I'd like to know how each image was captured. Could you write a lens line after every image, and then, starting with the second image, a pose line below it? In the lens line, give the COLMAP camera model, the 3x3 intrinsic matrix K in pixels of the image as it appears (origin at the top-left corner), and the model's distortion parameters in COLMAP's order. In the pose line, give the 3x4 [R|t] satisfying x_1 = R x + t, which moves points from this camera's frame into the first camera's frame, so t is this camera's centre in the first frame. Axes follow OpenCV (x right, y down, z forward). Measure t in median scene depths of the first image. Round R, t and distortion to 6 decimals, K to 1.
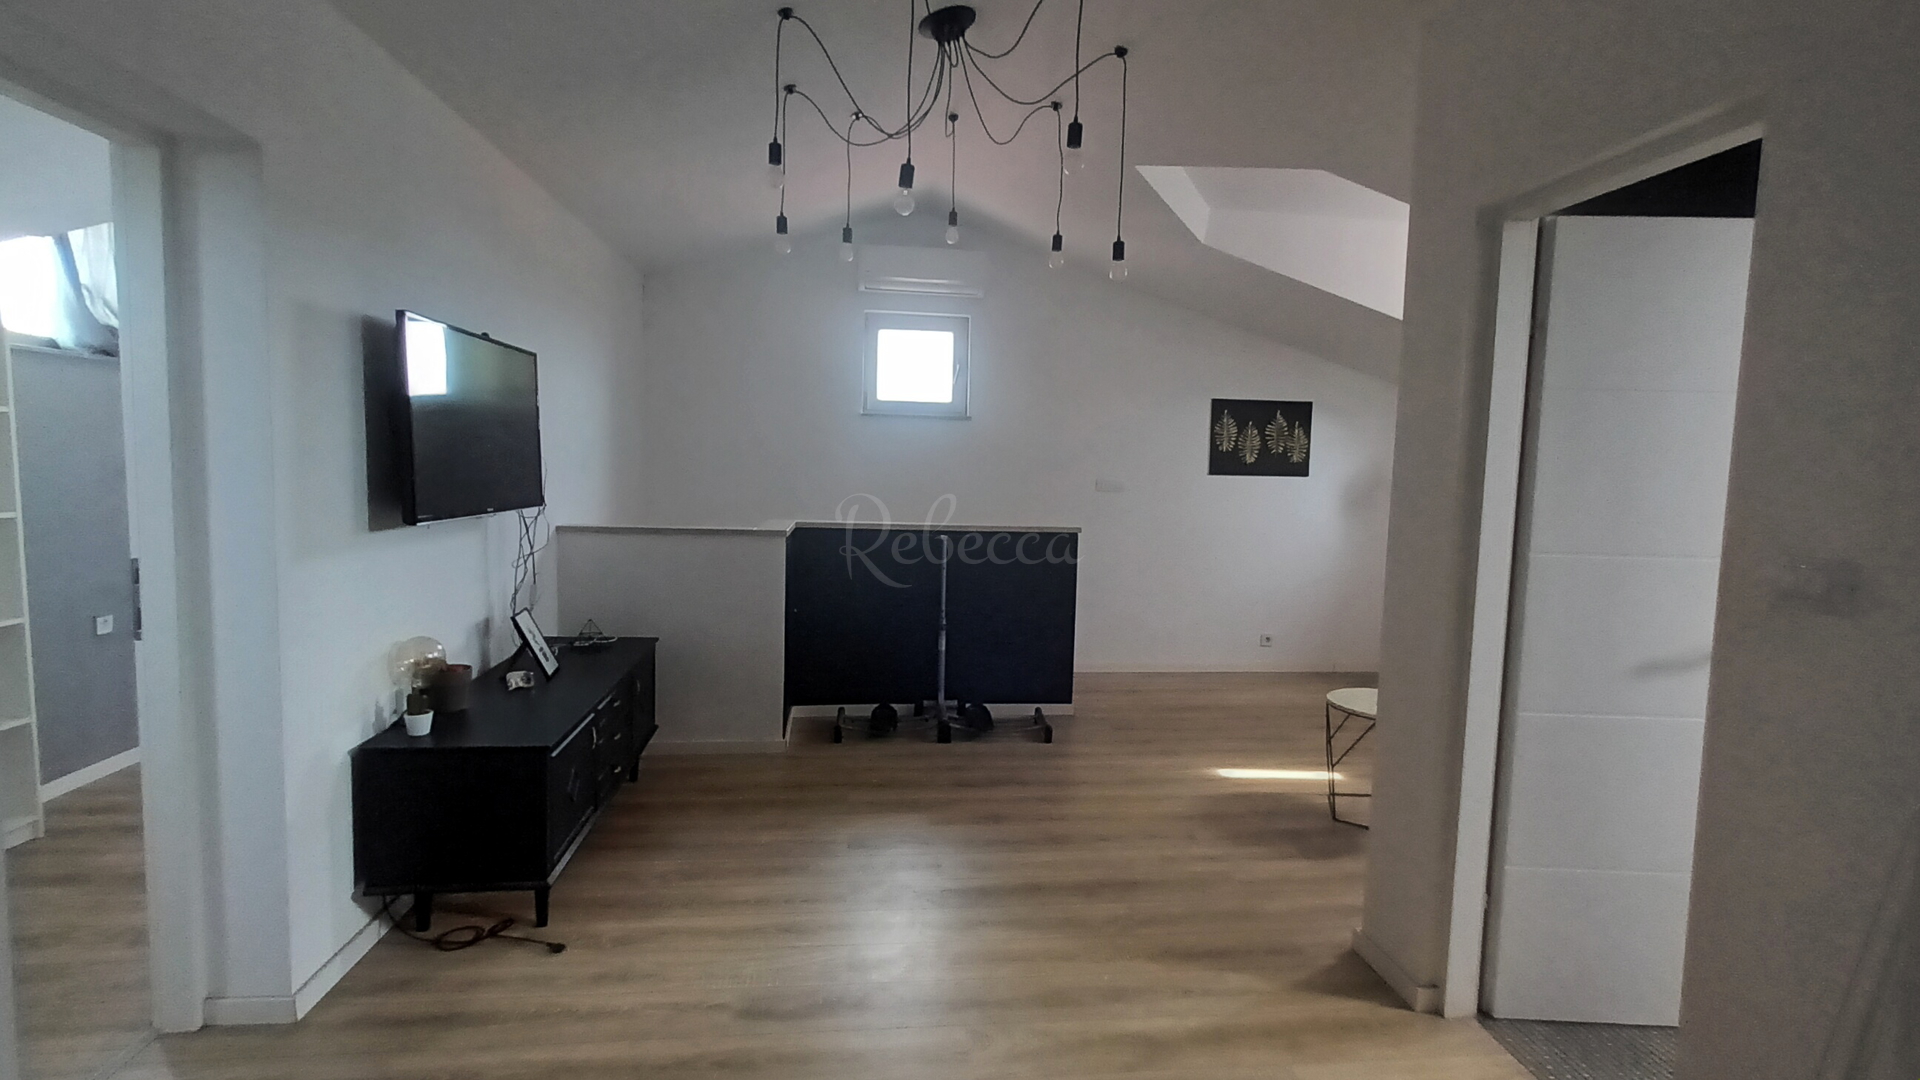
lens RADIAL K [[912.1, 0, 960.0], [0, 912.1, 540.0], [0, 0, 1]] dist [-0.000241, 0.066502]
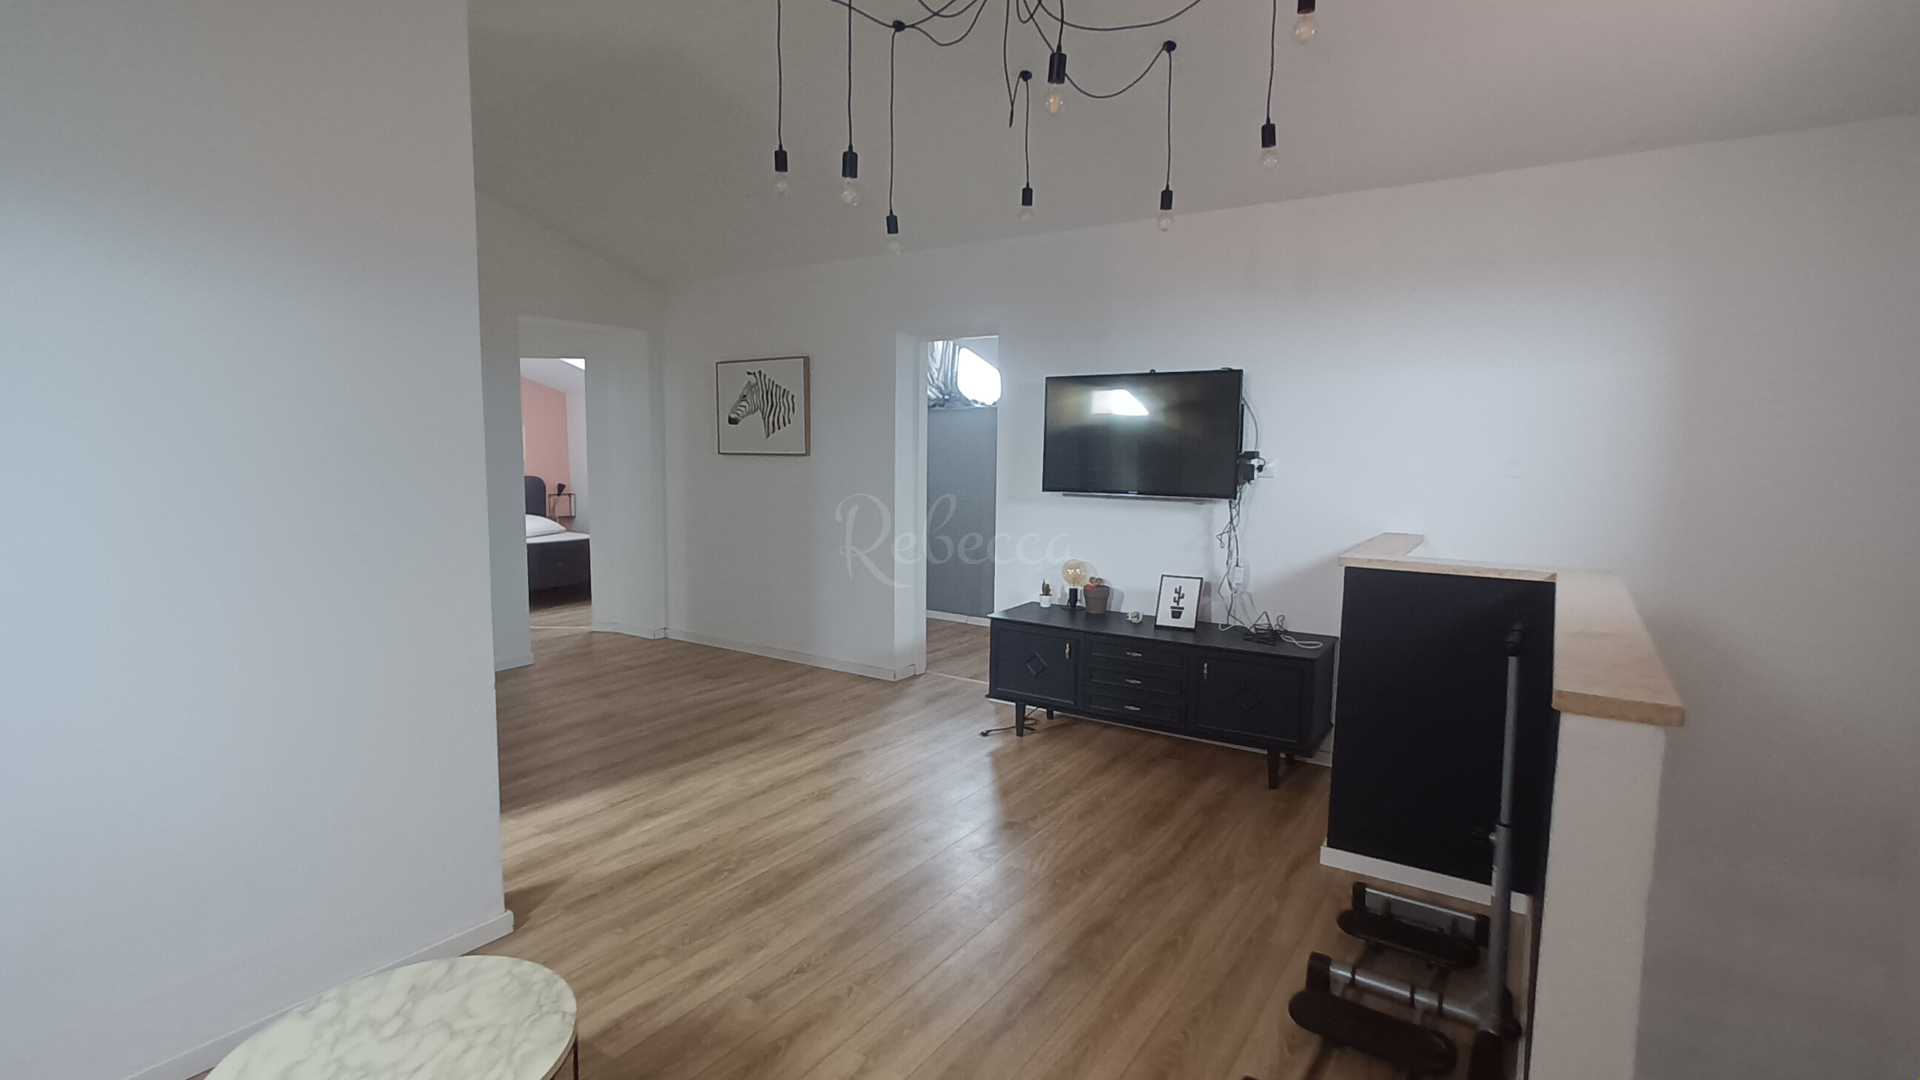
lens RADIAL K [[884.5, 0, 968.4], [0, 884.5, 540.5], [0, 0, 1]] dist [-0.000310, 0.000038]
pose [[-0.645356, 0.035867, -0.763039, 0.770412], [-0.097941, 0.986767, 0.129219, -0.119998], [0.757577, 0.158125, -0.633304, 1.790961]]
